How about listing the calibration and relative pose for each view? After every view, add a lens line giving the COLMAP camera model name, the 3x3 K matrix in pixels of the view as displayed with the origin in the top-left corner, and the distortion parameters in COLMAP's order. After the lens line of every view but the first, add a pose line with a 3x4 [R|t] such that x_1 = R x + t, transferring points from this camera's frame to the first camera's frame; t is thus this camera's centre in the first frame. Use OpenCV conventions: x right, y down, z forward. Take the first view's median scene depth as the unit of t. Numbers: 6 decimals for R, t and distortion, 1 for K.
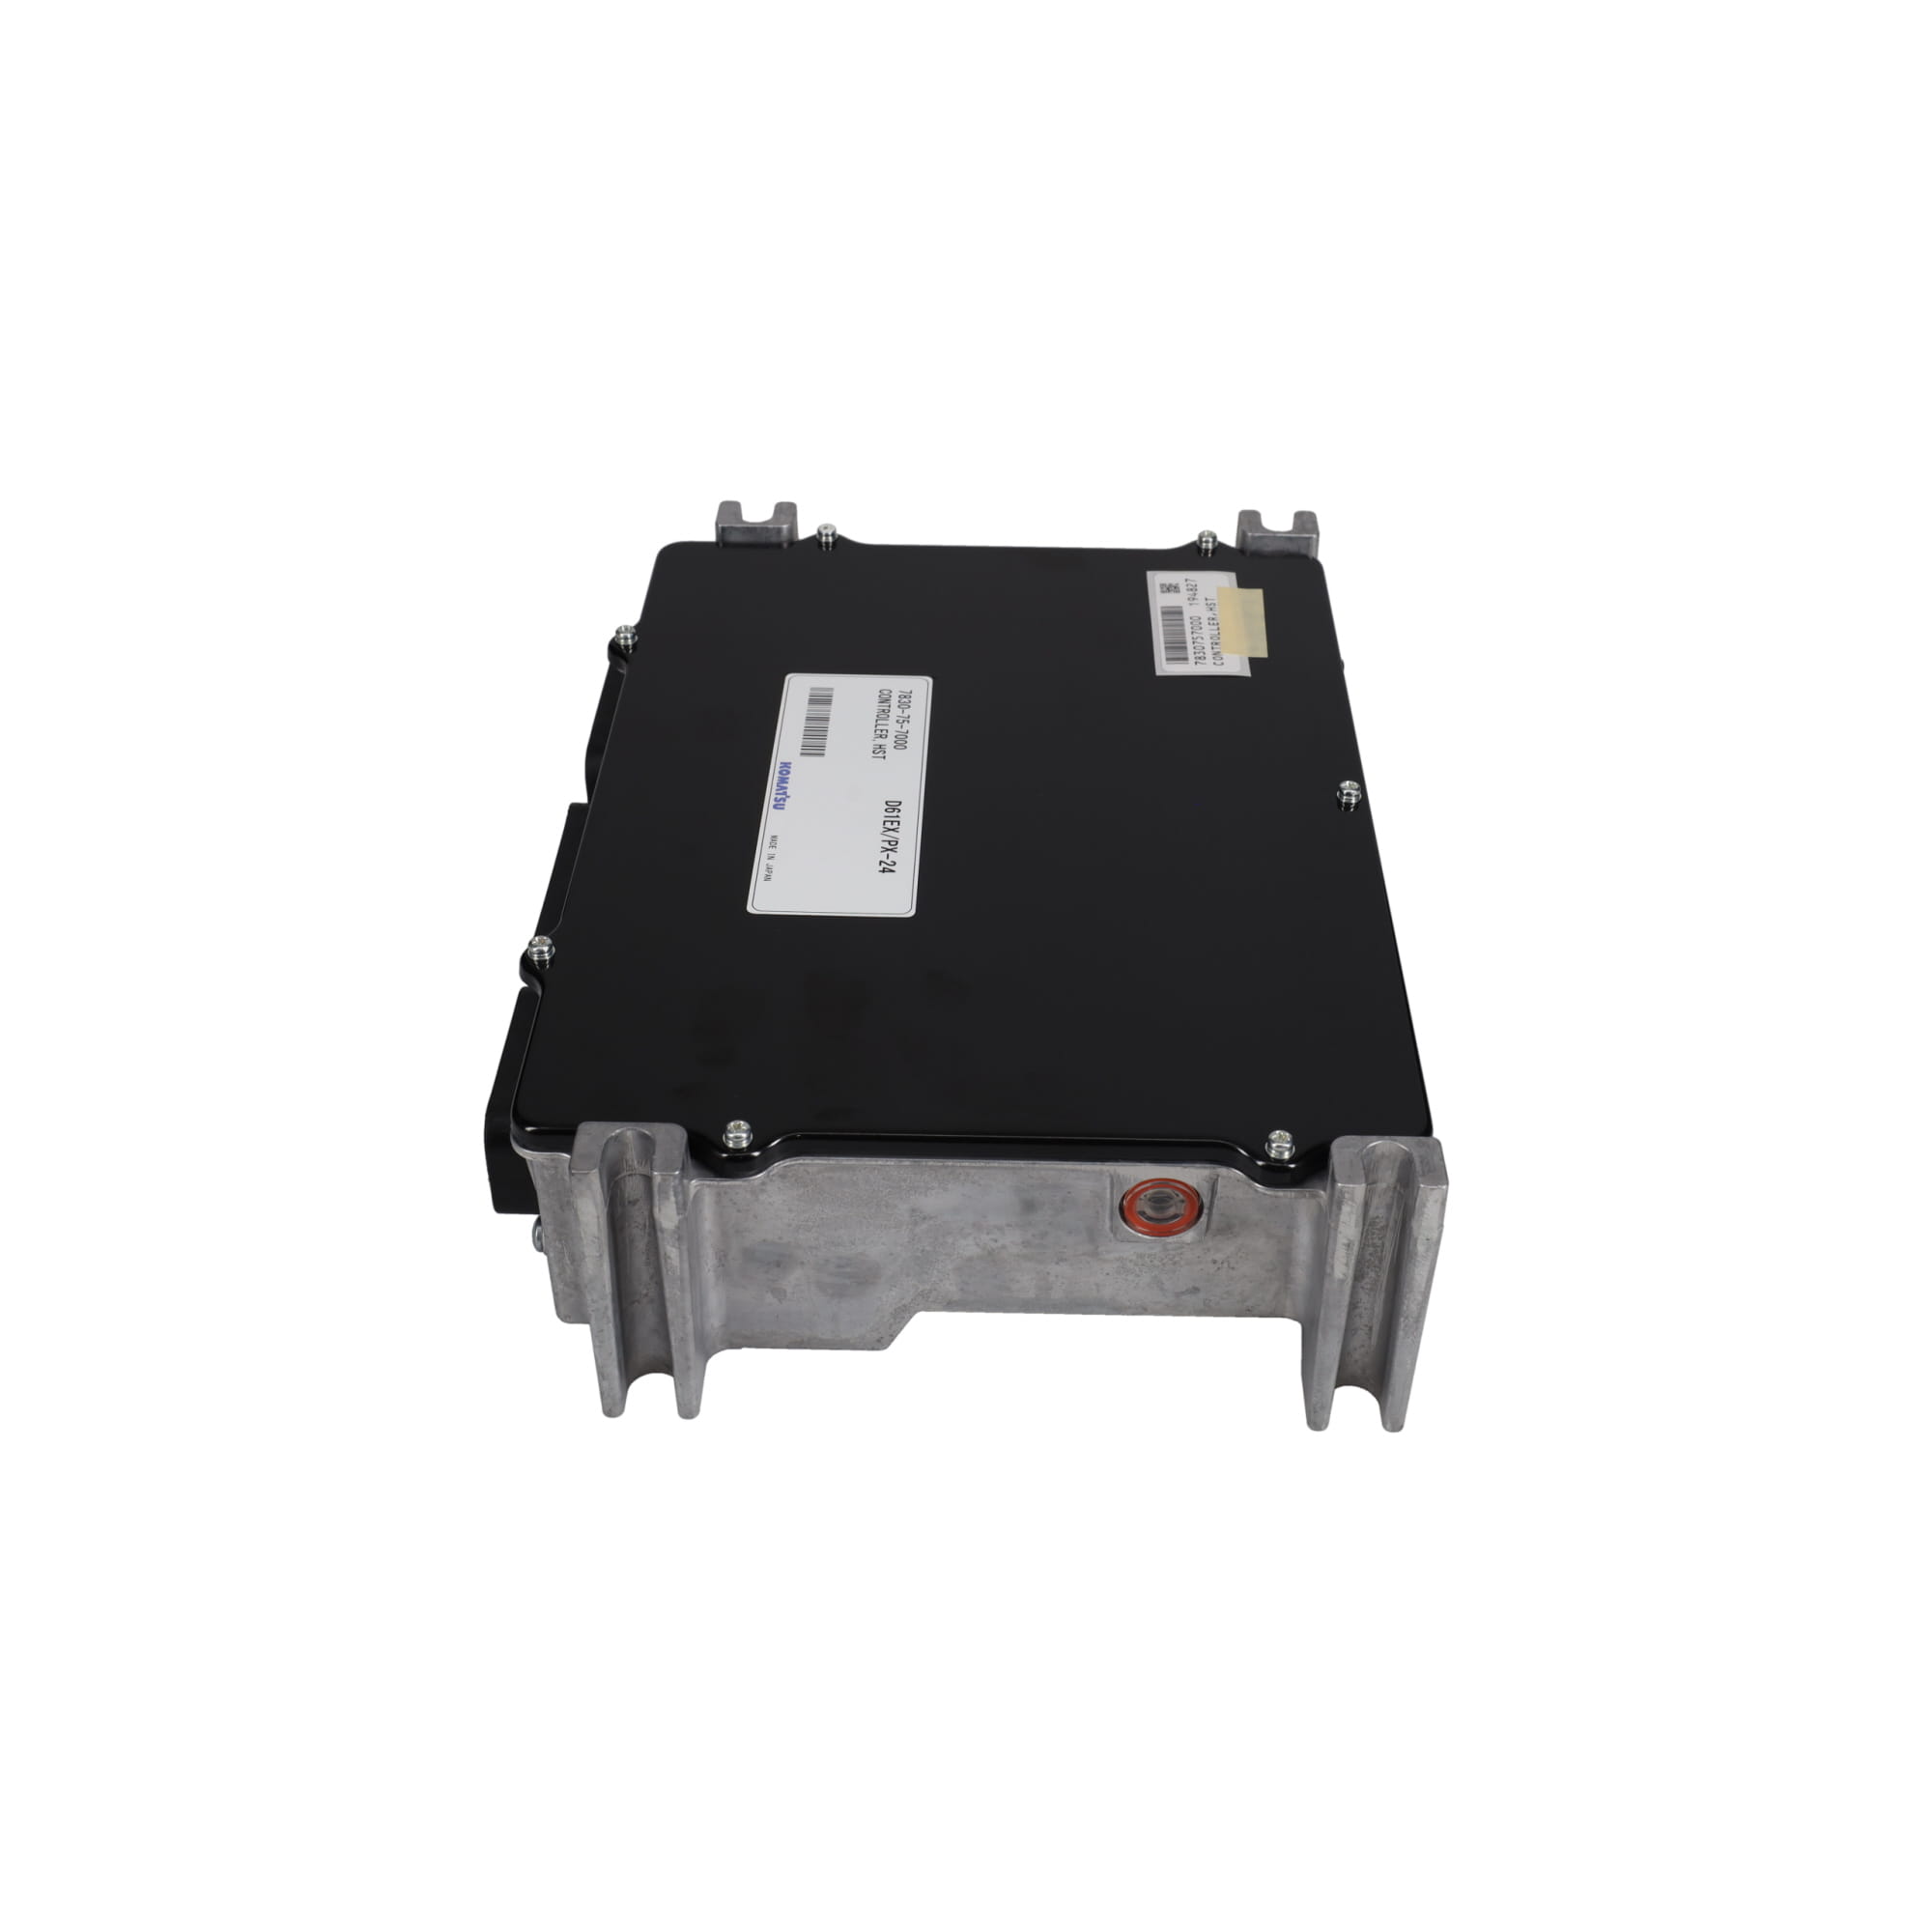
lens RADIAL K [[2345.6, 0, 966.0], [0, 2345.6, 966.0], [0, 0, 1]] dist [0.002256, 0.000252]
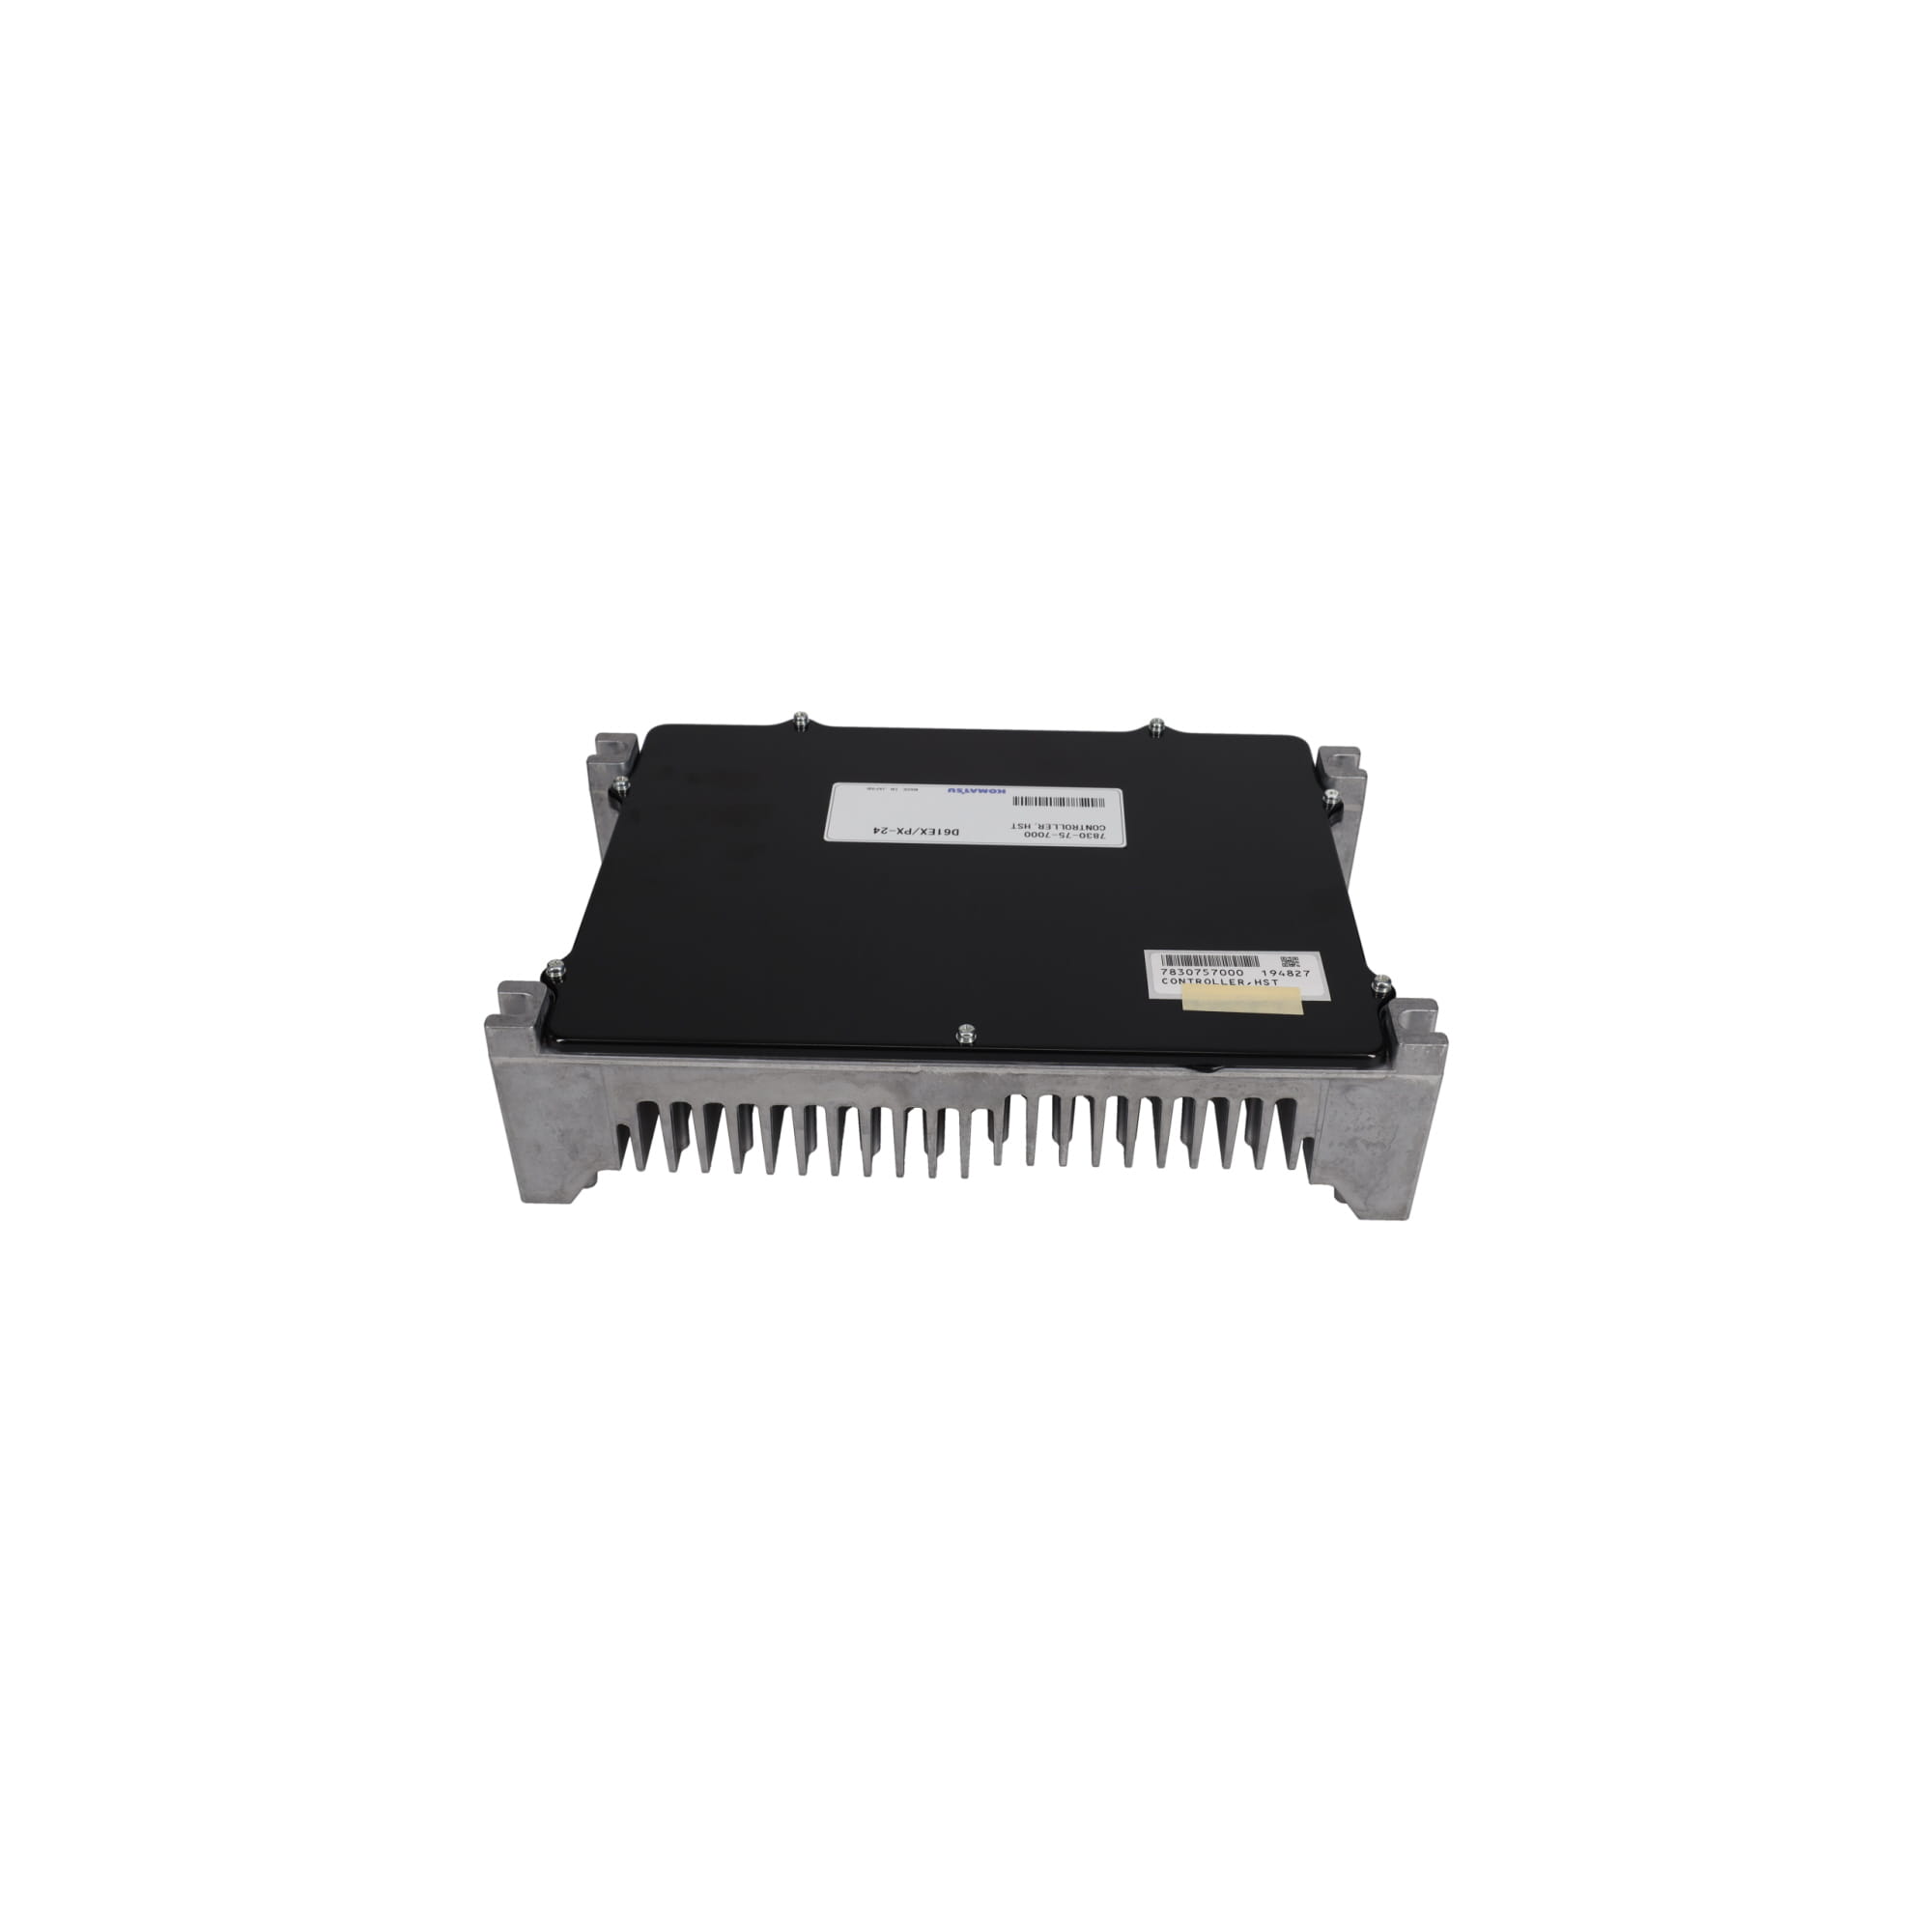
lens RADIAL K [[1688.6, 0, 966.0], [0, 1688.6, 966.0], [0, 0, 1]] dist [-0.002707, 0.000318]
pose [[-0.004044, 0.602601, -0.798033, 0.786726], [-0.623927, 0.622130, 0.472937, -0.476756], [0.781472, 0.499827, 0.373463, 0.614775]]
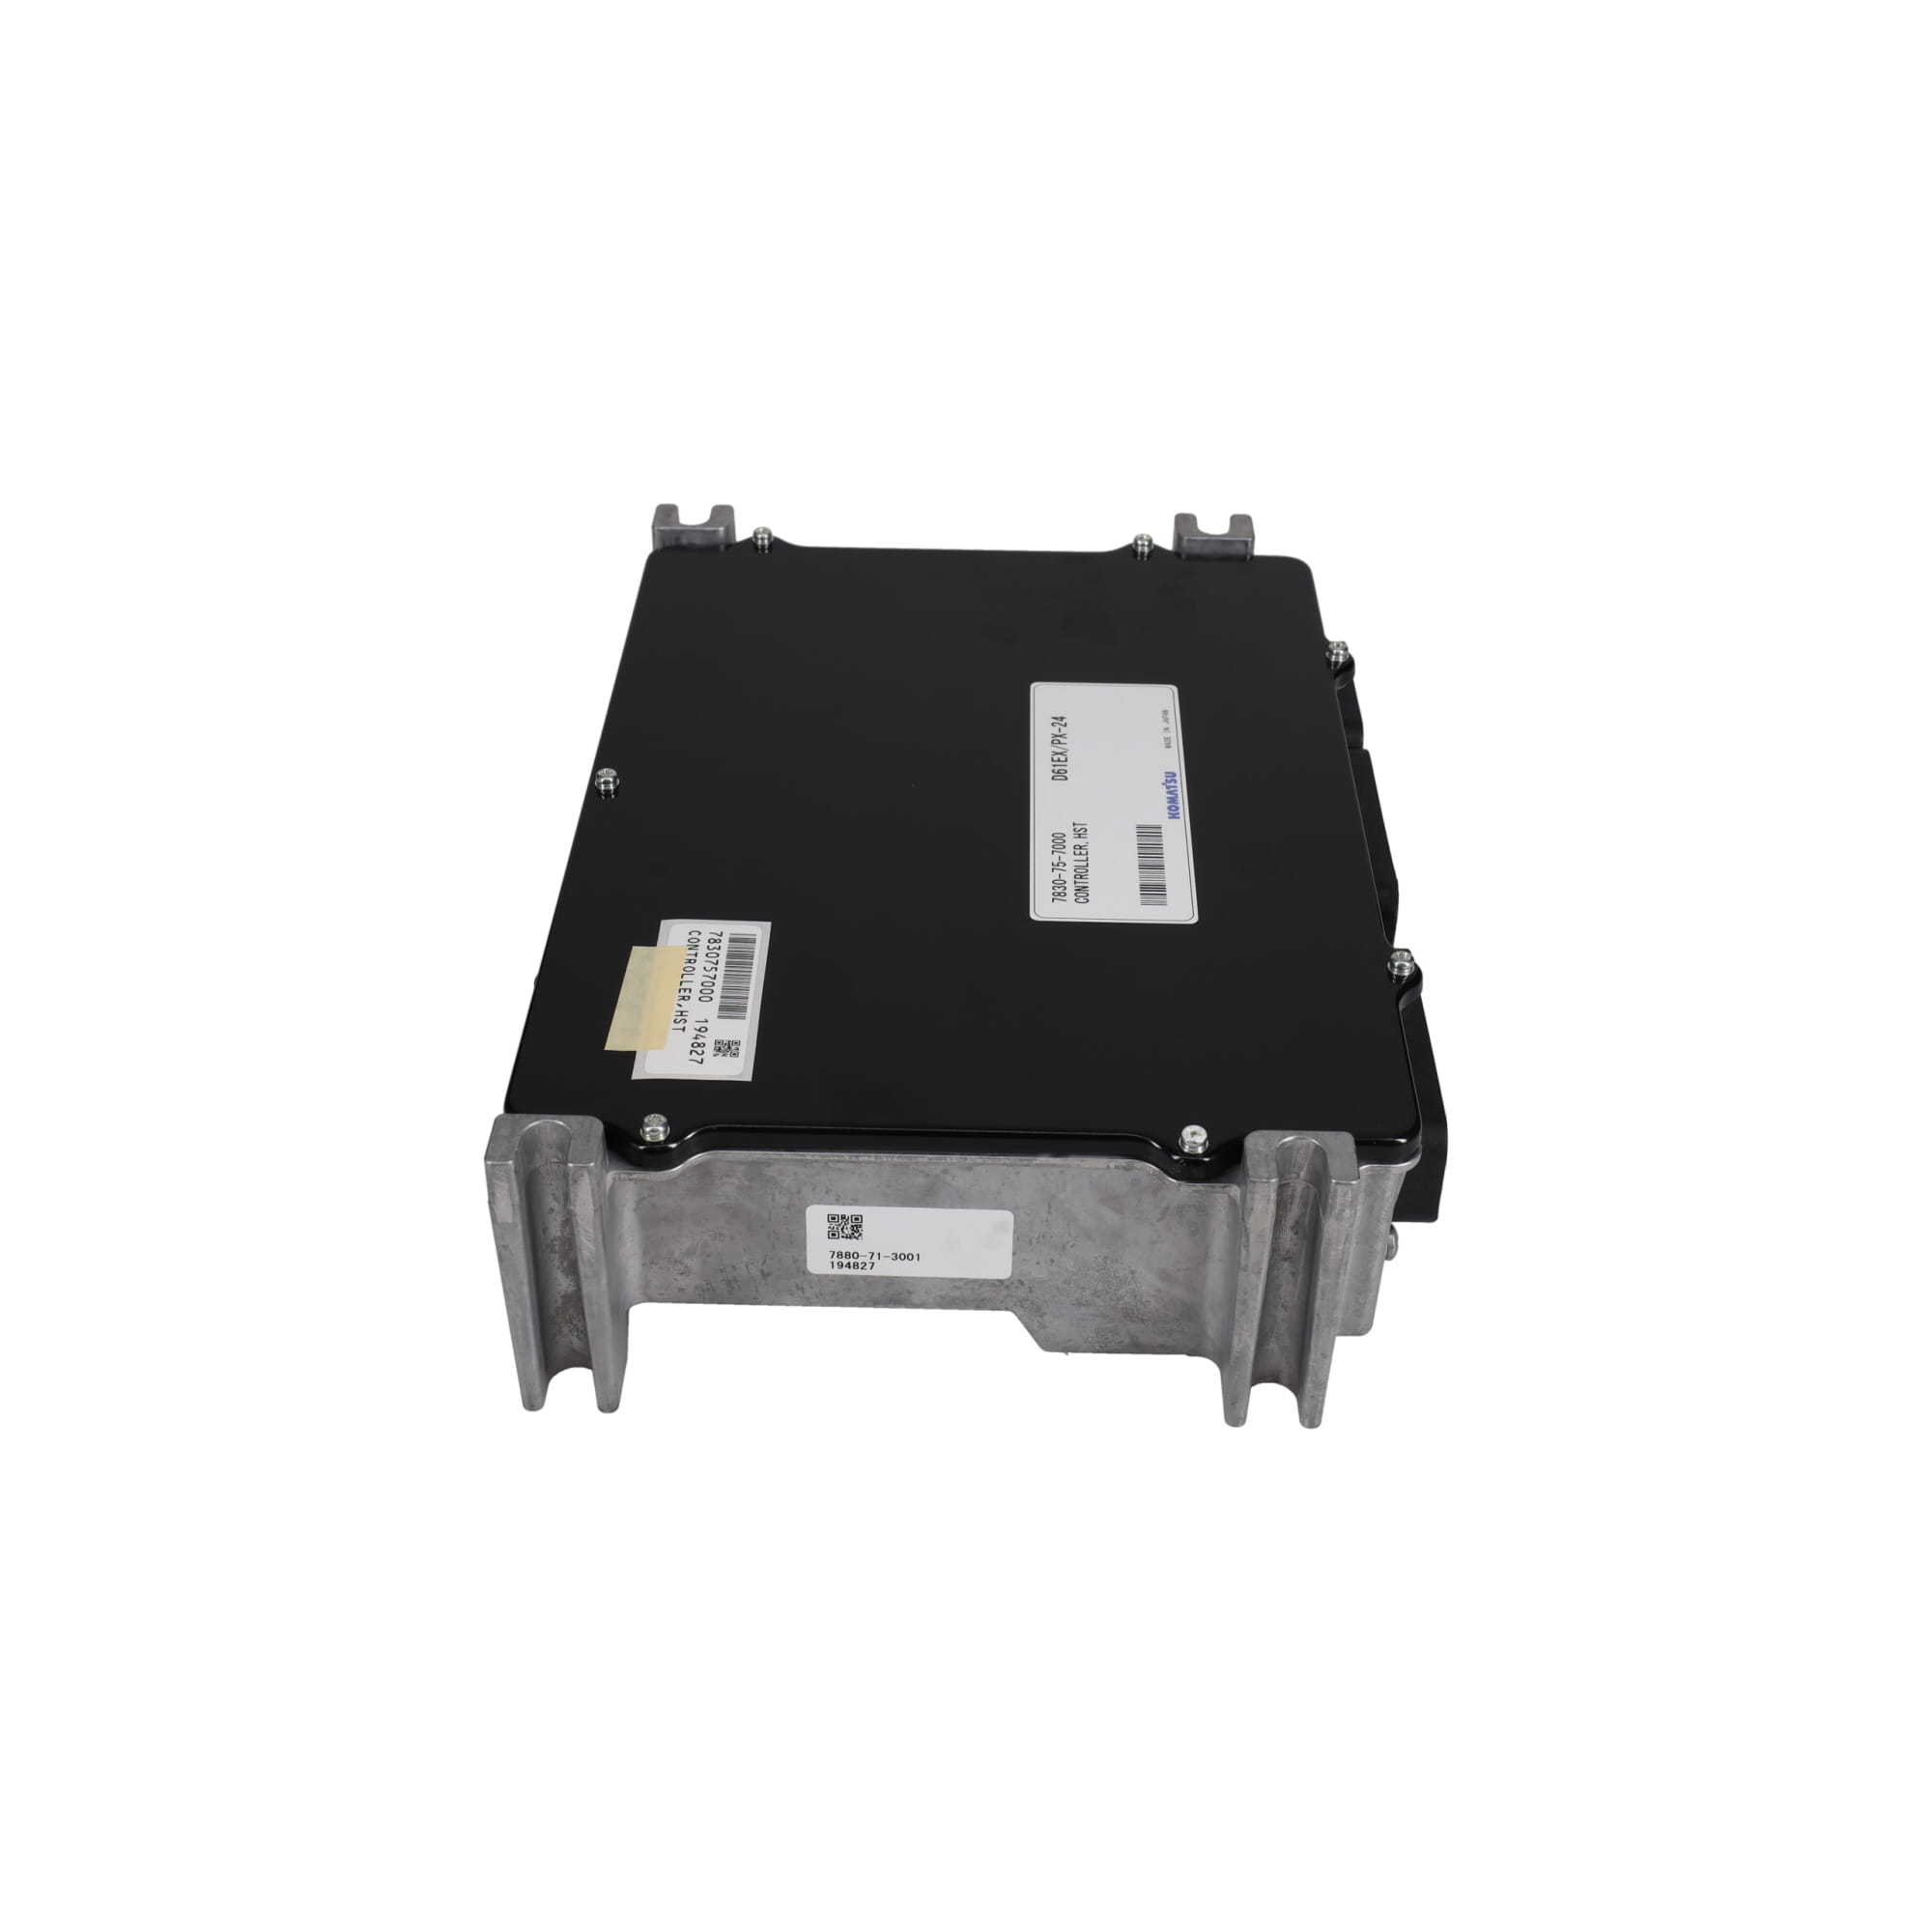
lens RADIAL K [[2345.6, 0, 966.0], [0, 2345.6, 966.0], [0, 0, 1]] dist [0.002256, 0.000252]
pose [[-0.999763, -0.013618, -0.017000, 0.024141], [-0.019731, 0.235566, 0.971658, -0.969710], [-0.009227, 0.971763, -0.235779, 1.230789]]
